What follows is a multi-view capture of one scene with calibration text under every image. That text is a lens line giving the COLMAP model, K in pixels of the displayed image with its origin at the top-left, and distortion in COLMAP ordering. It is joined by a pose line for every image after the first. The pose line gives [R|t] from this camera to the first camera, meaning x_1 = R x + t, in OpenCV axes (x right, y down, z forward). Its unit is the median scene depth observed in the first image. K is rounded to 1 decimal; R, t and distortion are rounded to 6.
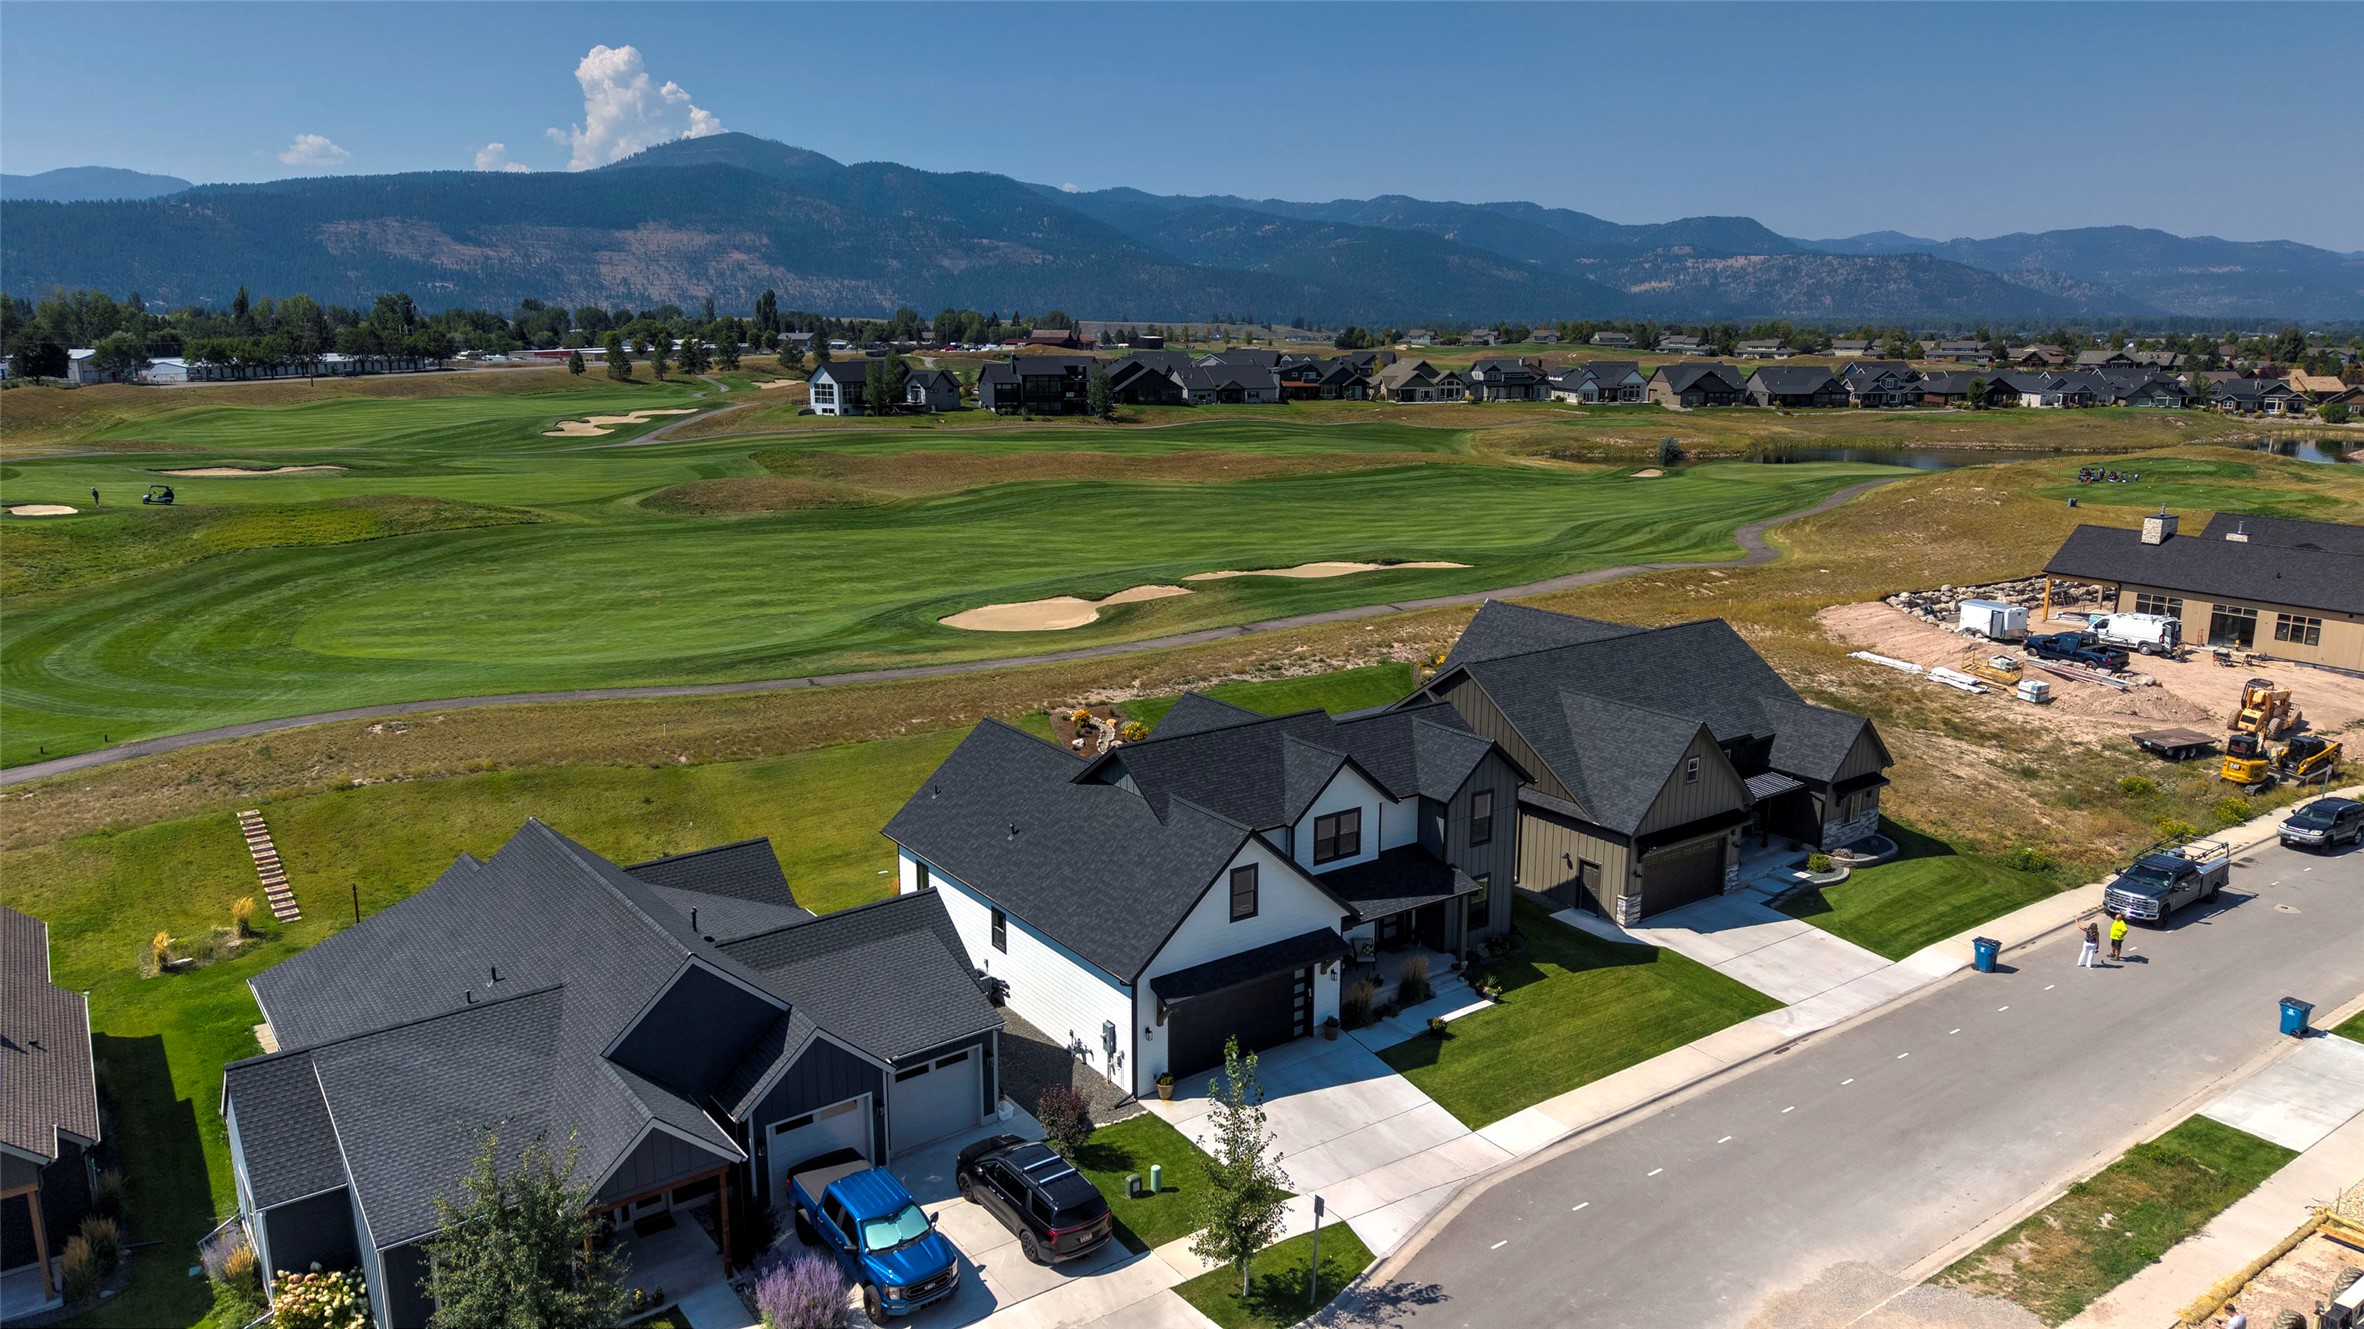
lens RADIAL K [[1559.4, 0, 1182.0], [0, 1559.4, 664.5], [0, 0, 1]] dist [0.020094, -0.026073]
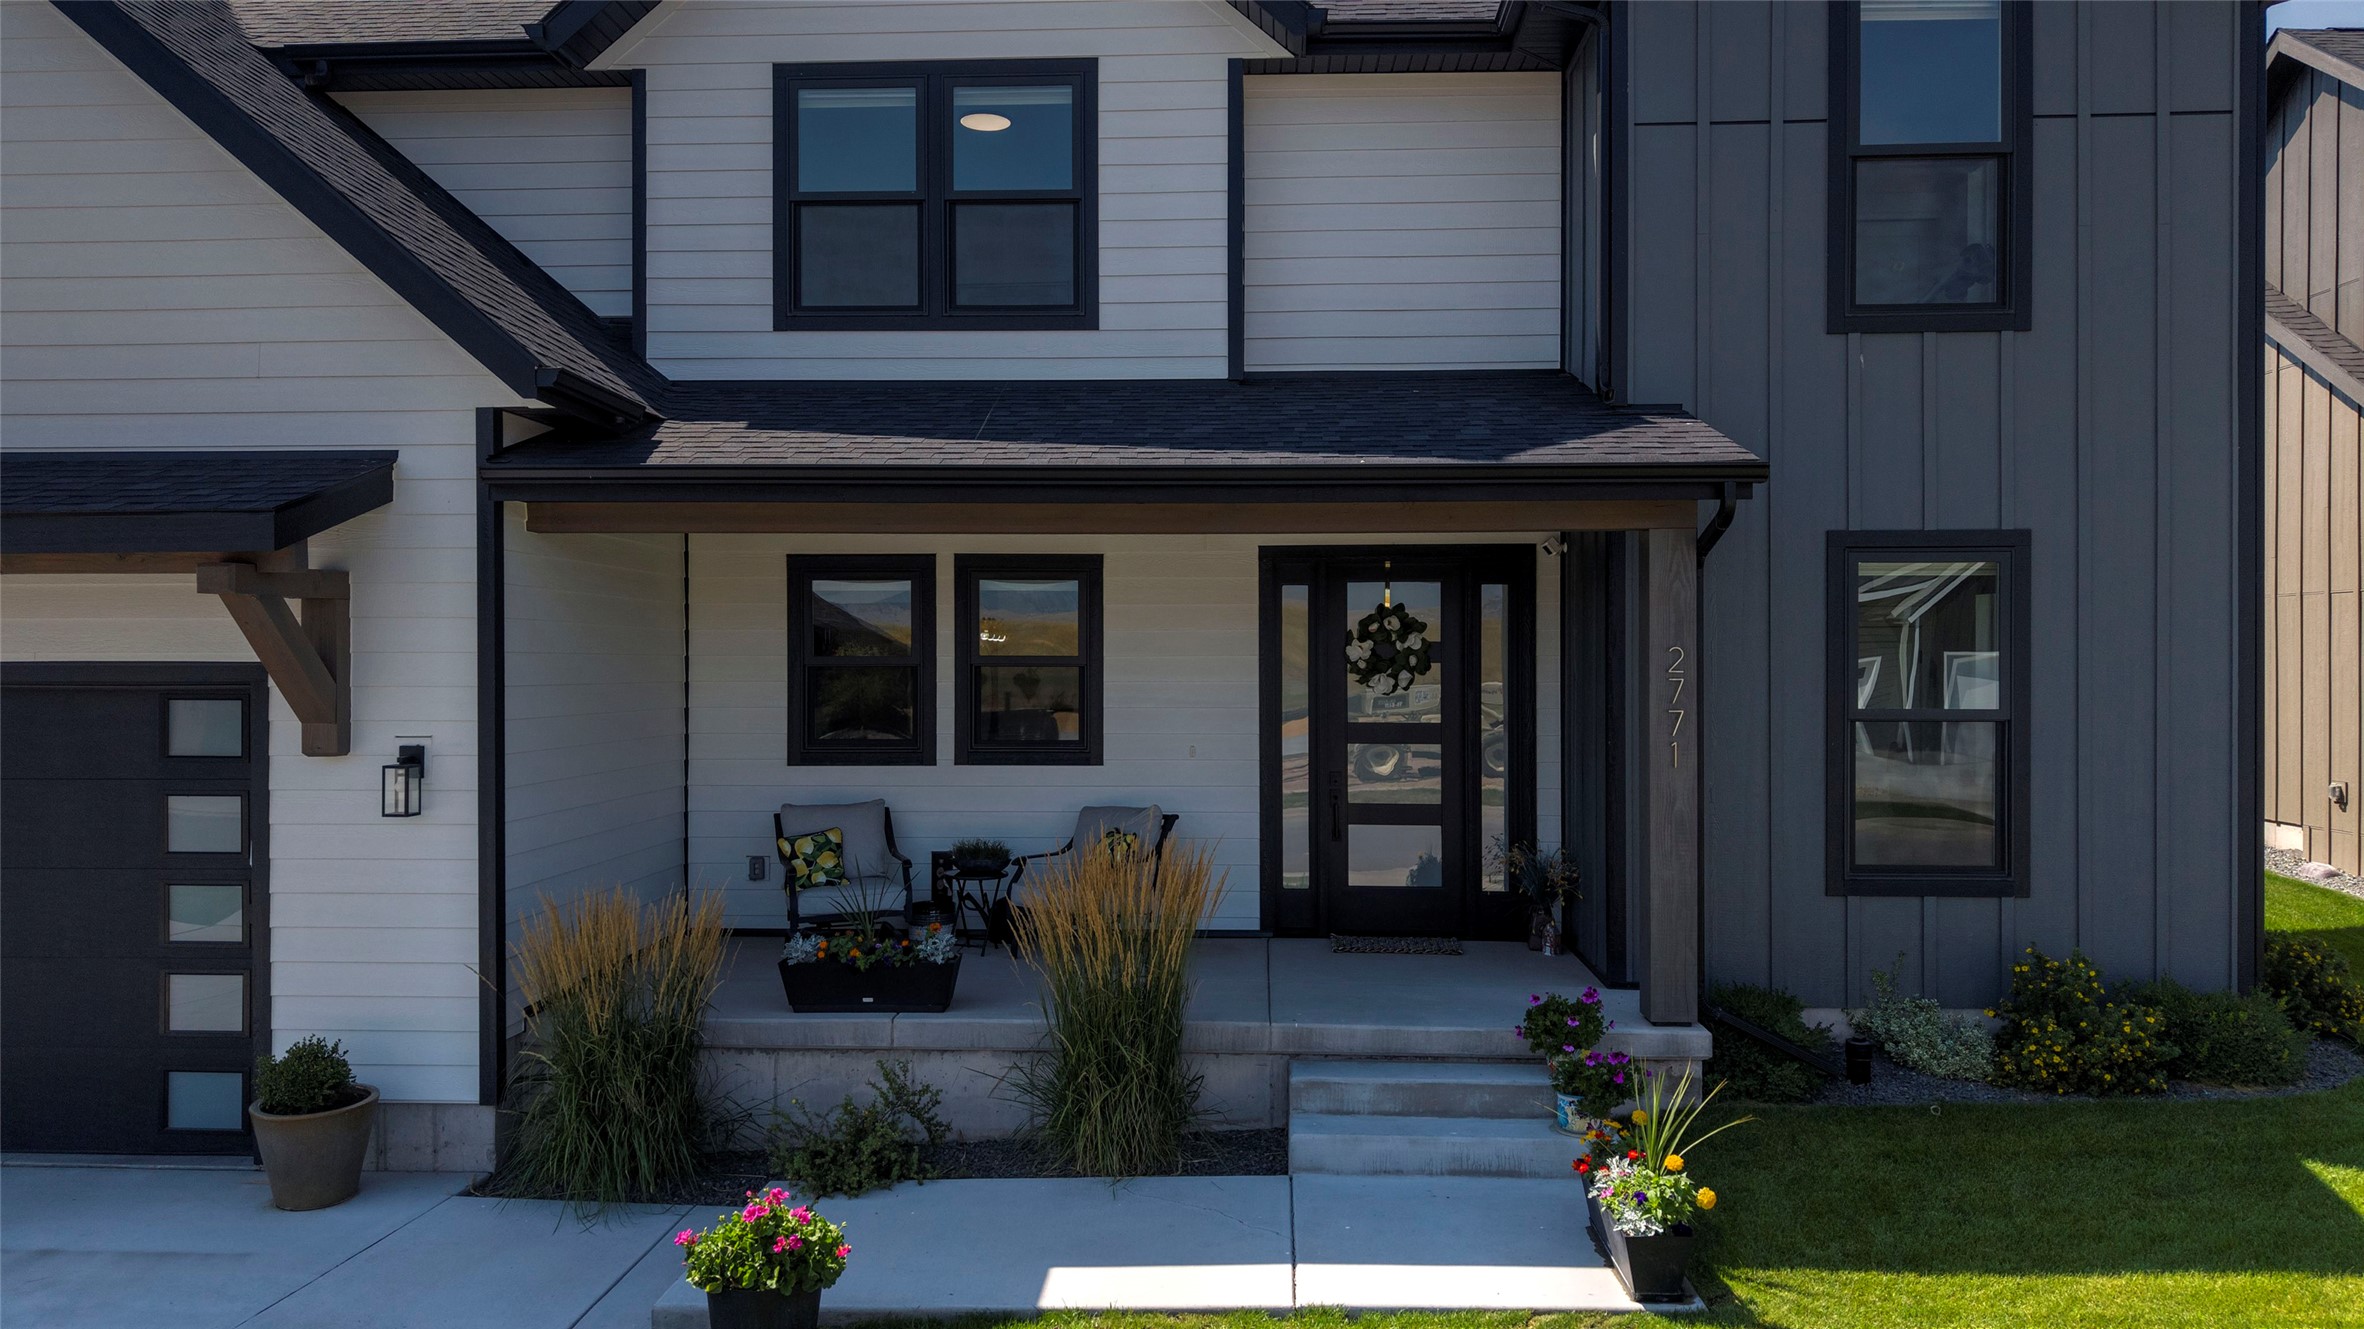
lens RADIAL K [[1559.4, 0, 1182.0], [0, 1559.4, 664.5], [0, 0, 1]] dist [0.020094, -0.026073]
pose [[0.783271, -0.003917, -0.621667, 0.044562], [-0.131531, 0.976299, -0.171873, 0.035950], [0.607606, 0.216392, 0.764192, 0.163222]]
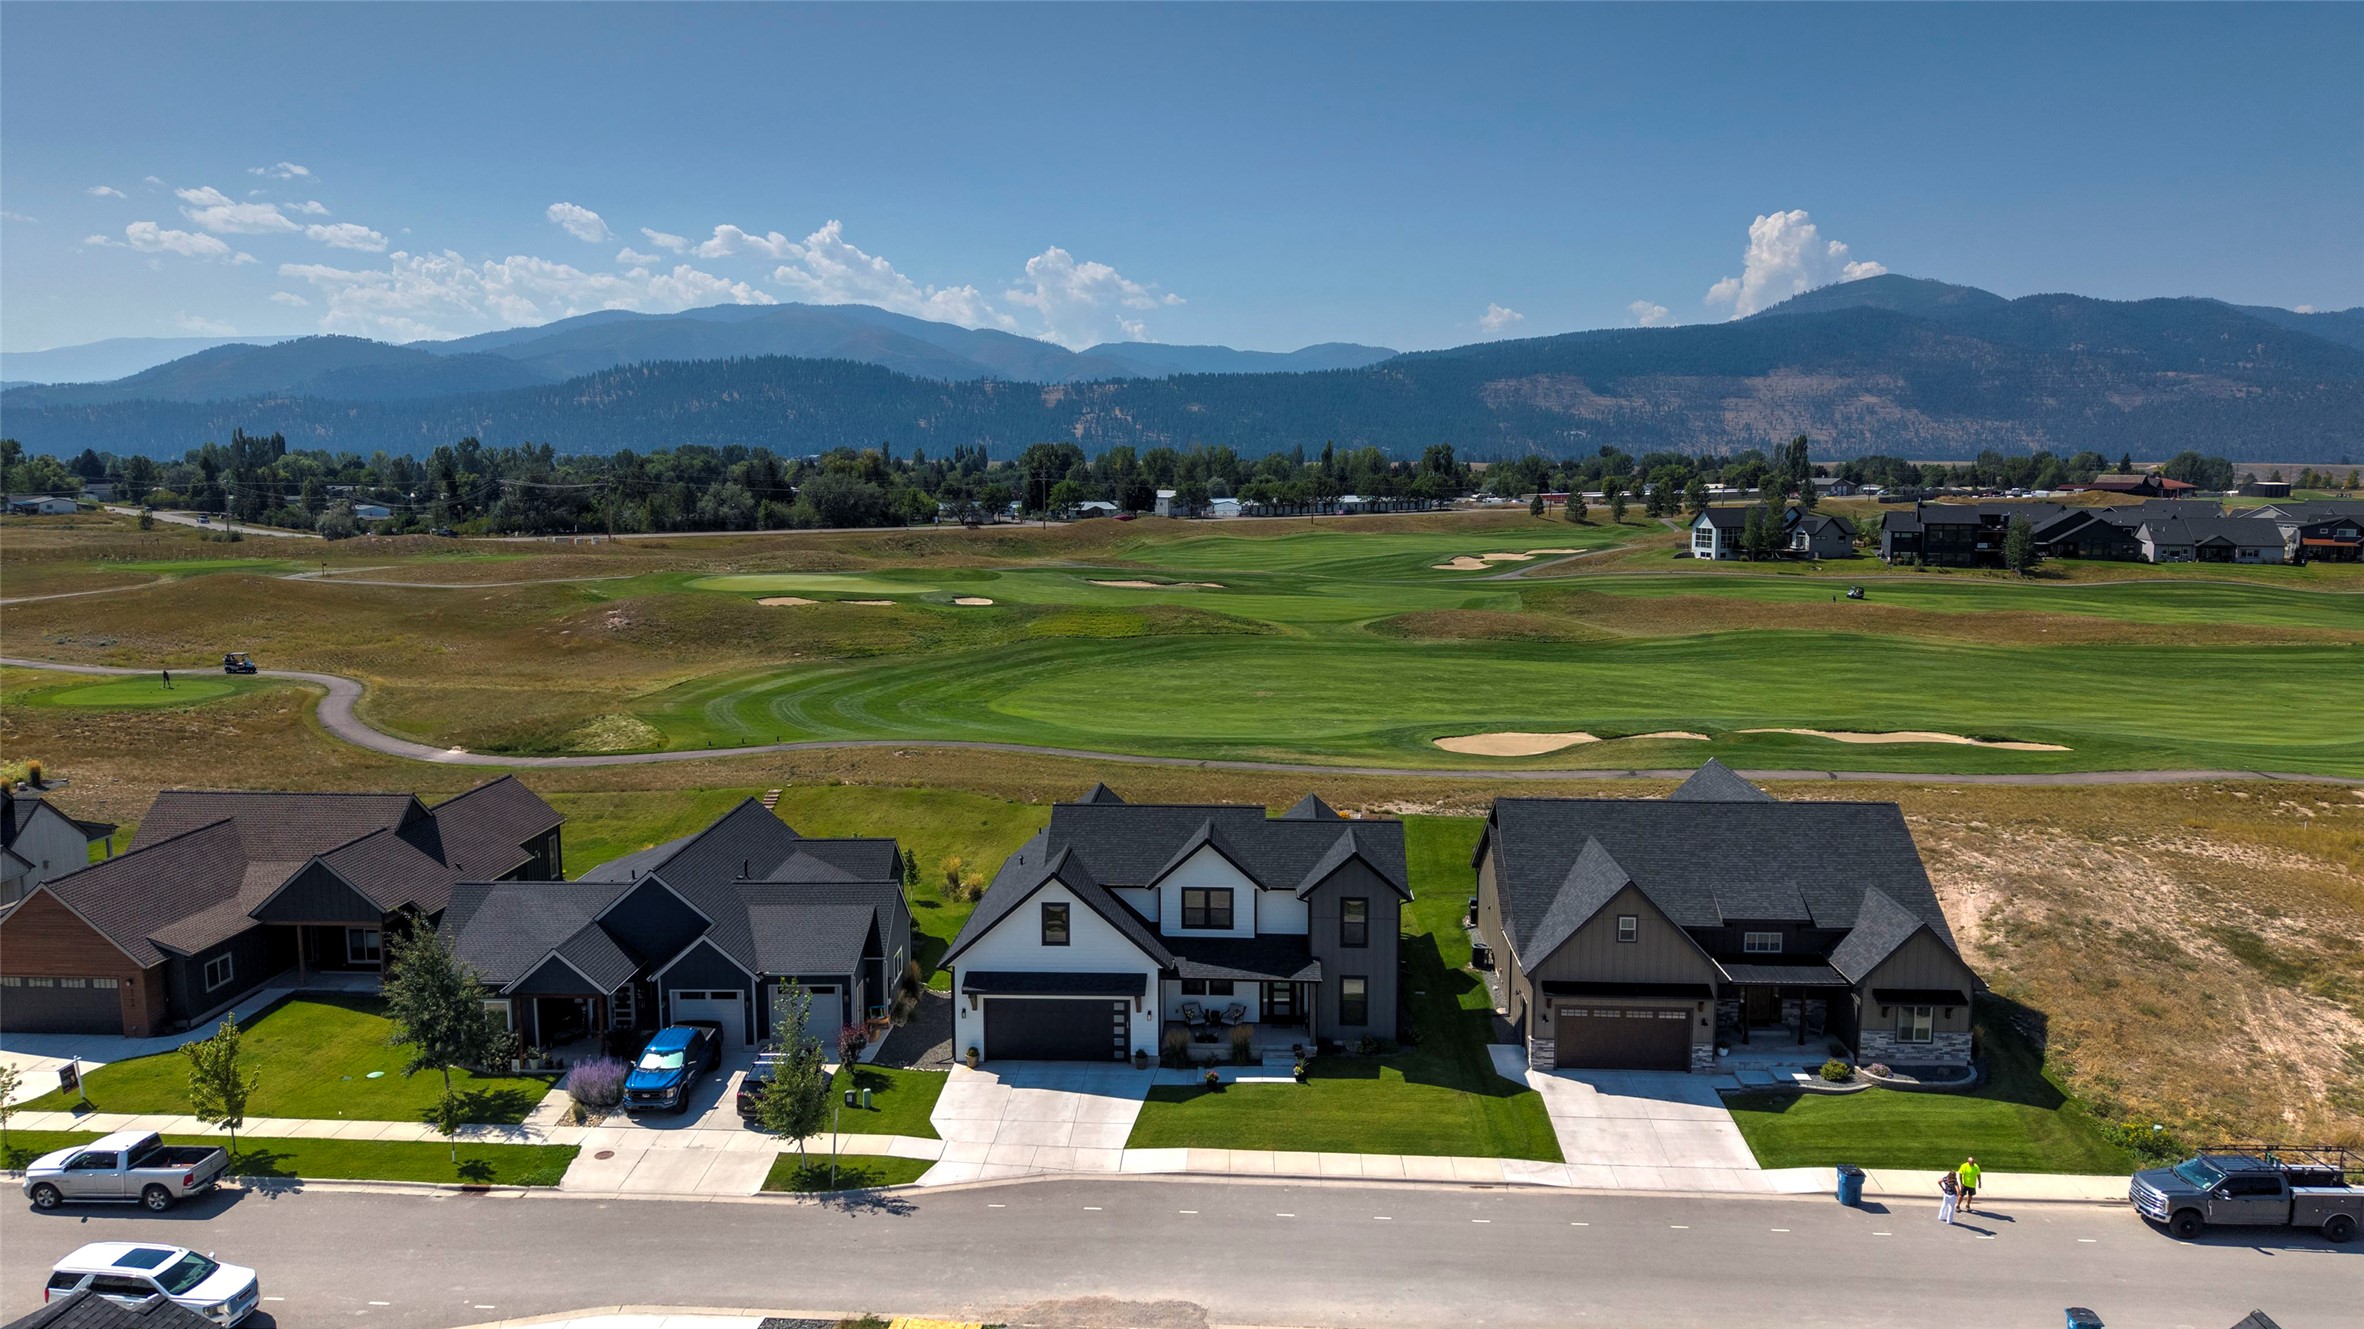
lens RADIAL K [[1565.3, 0, 1182.0], [0, 1565.3, 664.5], [0, 0, 1]] dist [0.001498, -0.029977]
pose [[0.777774, 0.076088, -0.623922, 0.148932], [-0.131575, 0.990363, -0.043244, -0.003417], [0.614618, 0.115726, 0.780290, 0.008347]]
